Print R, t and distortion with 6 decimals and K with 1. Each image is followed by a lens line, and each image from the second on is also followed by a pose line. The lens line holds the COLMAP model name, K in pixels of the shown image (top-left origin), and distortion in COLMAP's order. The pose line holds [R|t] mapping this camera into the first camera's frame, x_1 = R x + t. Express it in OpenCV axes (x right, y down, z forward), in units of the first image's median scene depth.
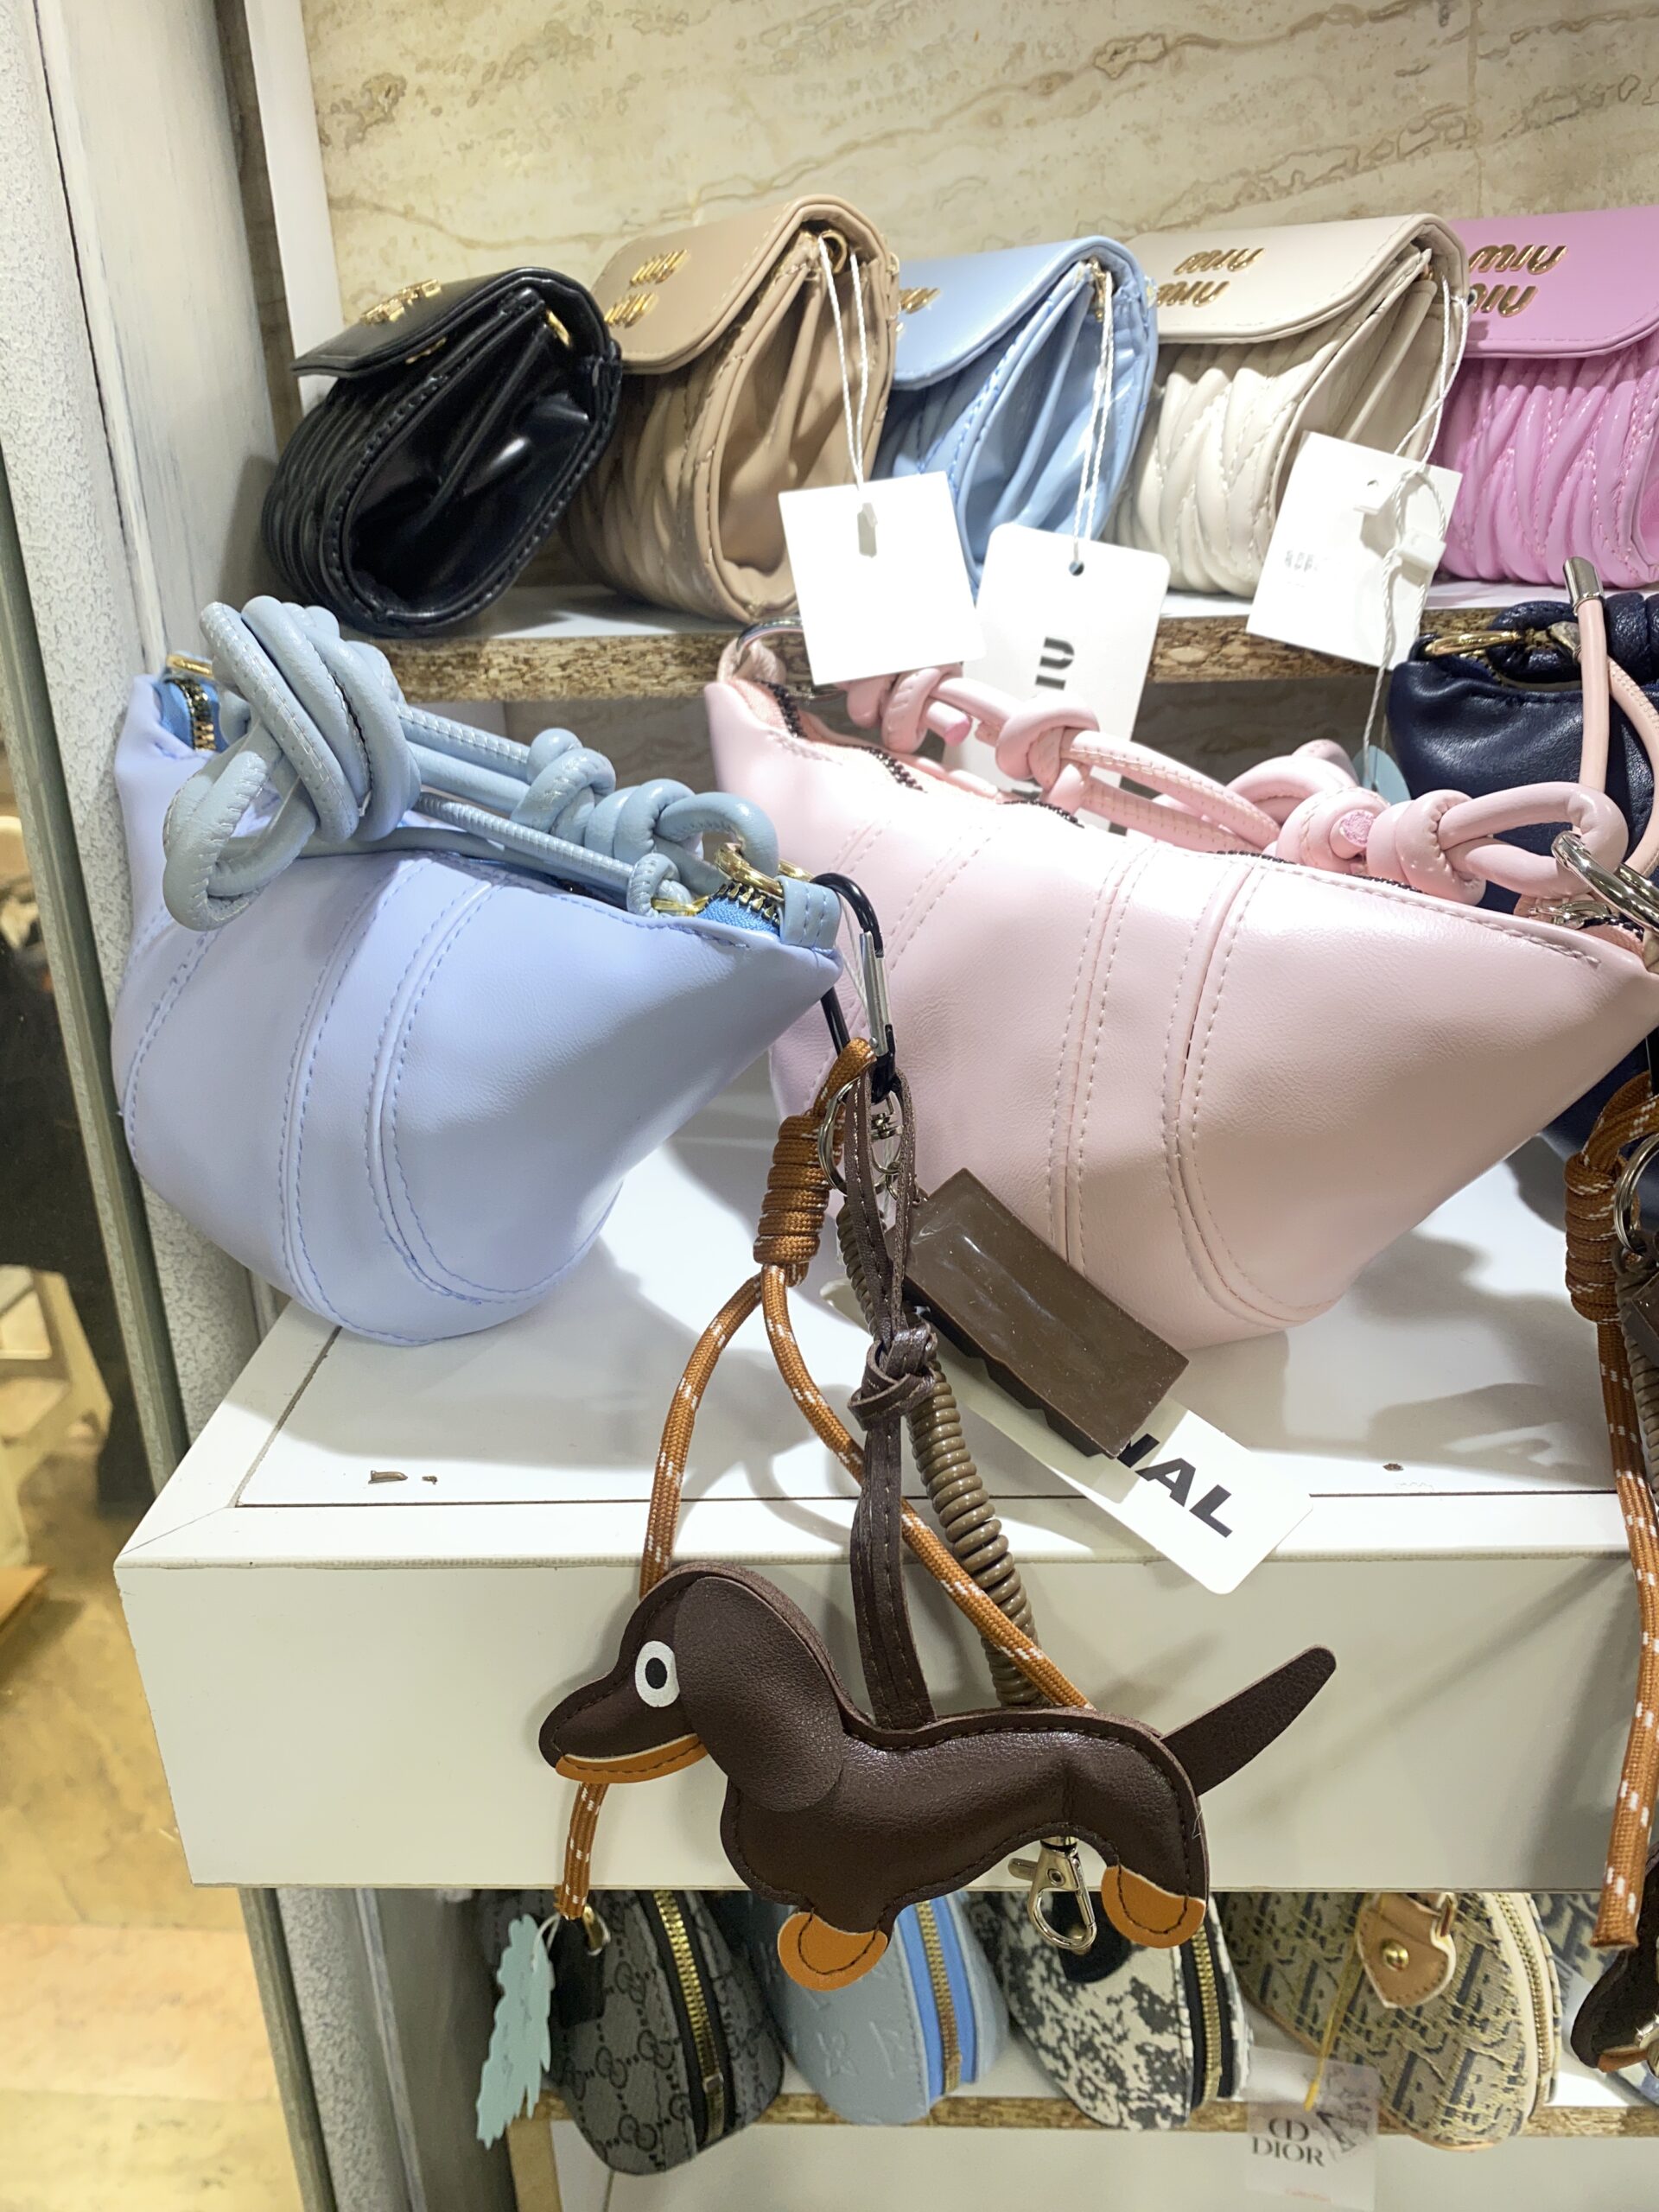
lens RADIAL K [[1710.1, 0, 820.9], [0, 1710.1, 1097.9], [0, 0, 1]] dist [0.005026, 0.001523]
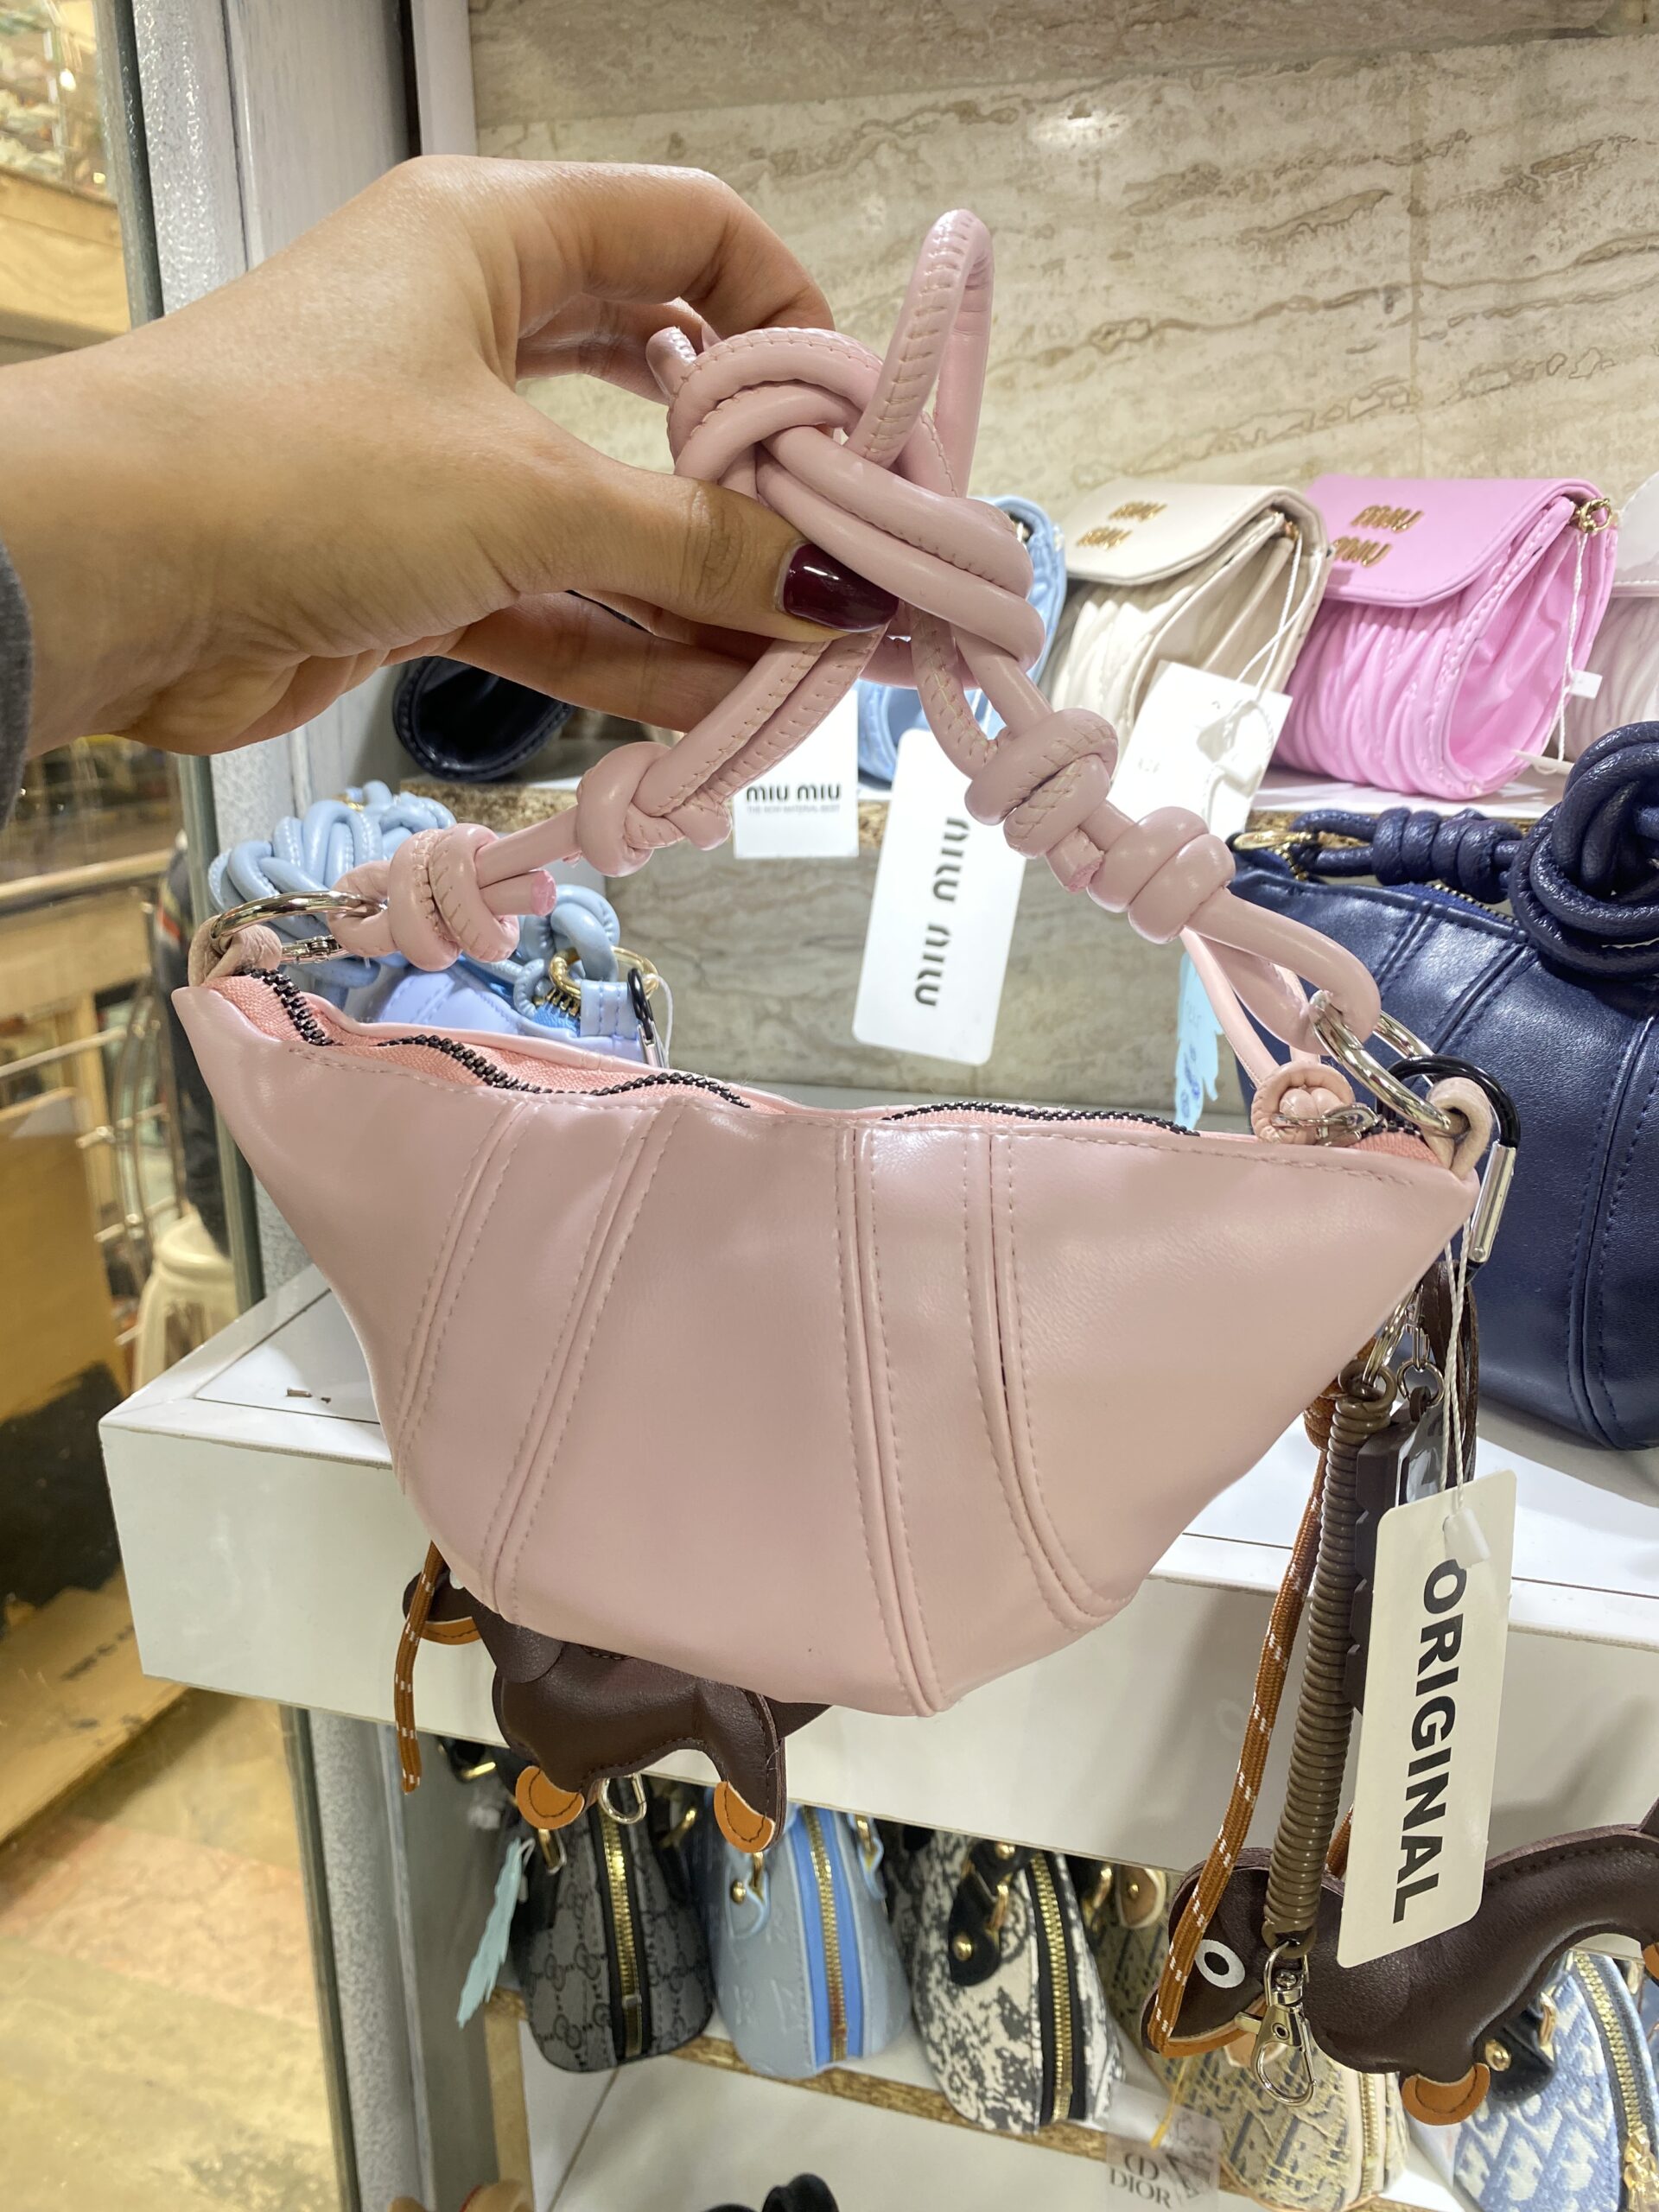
lens RADIAL K [[1710.1, 0, 820.9], [0, 1710.1, 1097.9], [0, 0, 1]] dist [0.005026, 0.001523]
pose [[0.971617, 0.098121, -0.215249, 0.283745], [-0.110868, 0.992678, -0.047939, 0.004117], [0.208969, 0.070442, 0.975382, -0.176119]]
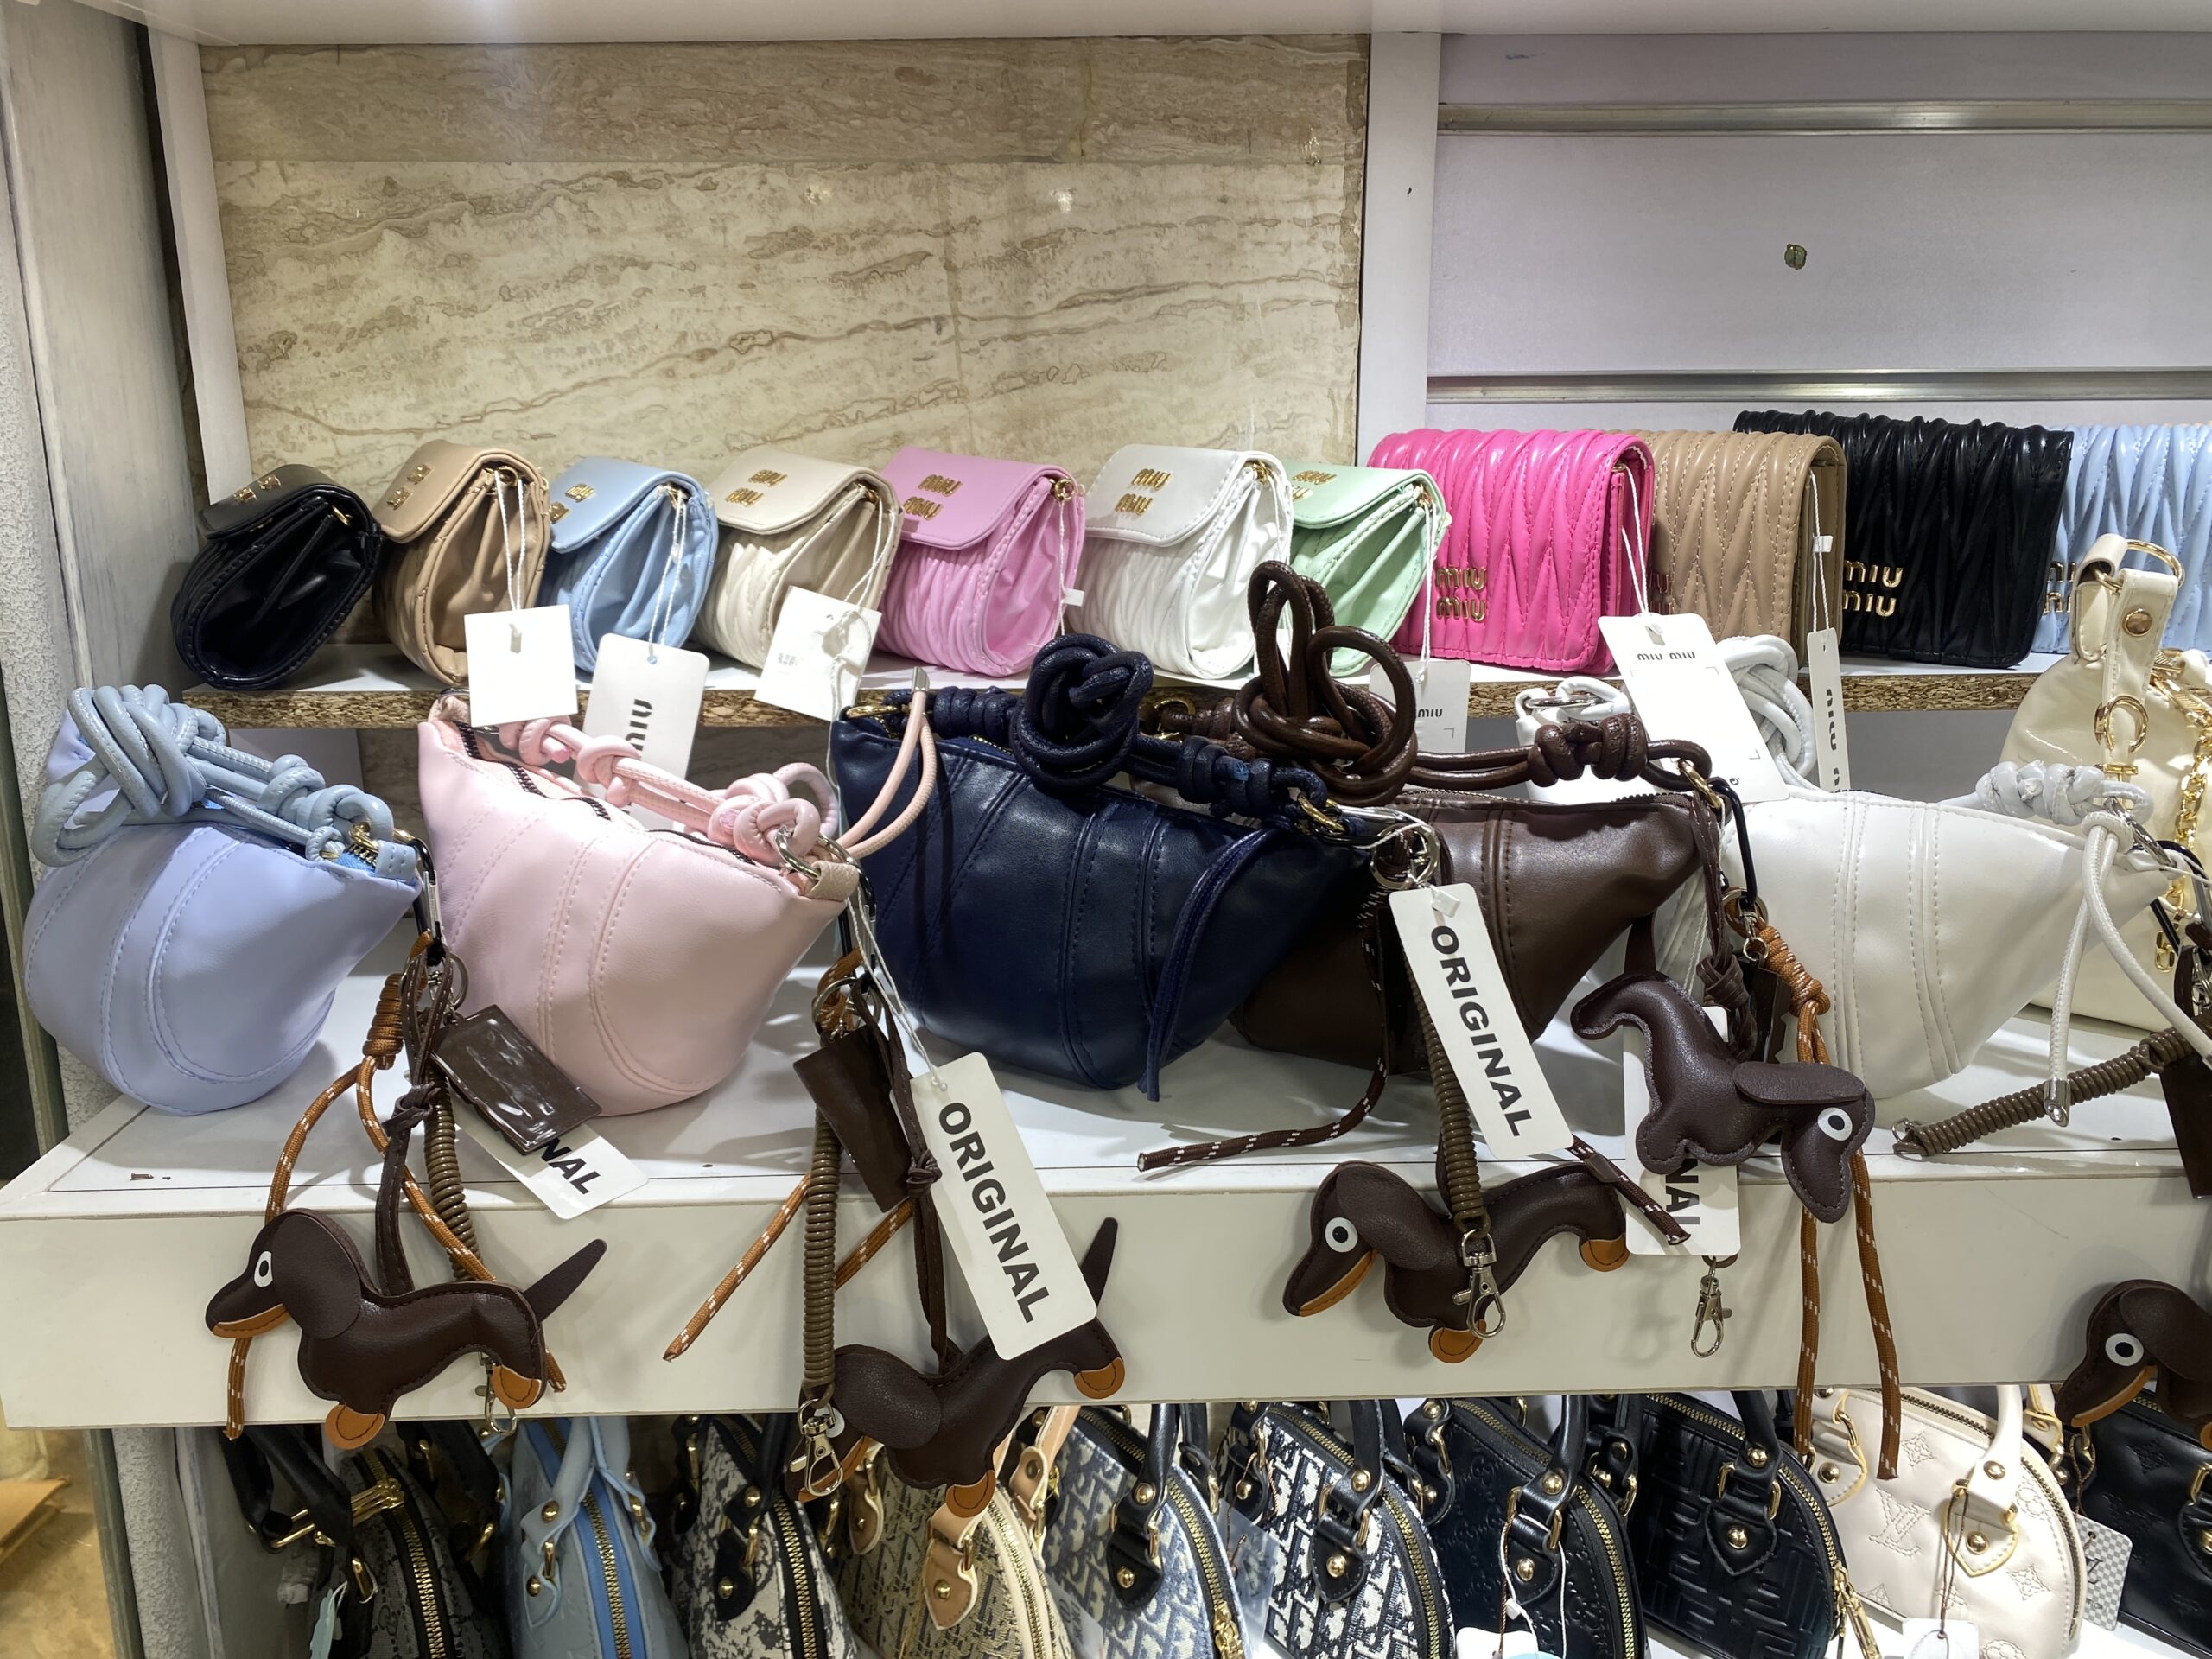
lens RADIAL K [[1710.1, 0, 1100.7], [0, 1710.1, 807.3], [0, 0, 1]] dist [0.005026, 0.001523]
pose [[0.996891, 0.016001, 0.077153, 0.388785], [-0.005399, 0.990734, -0.135708, 0.051972], [-0.078610, 0.134870, 0.987740, -0.573735]]
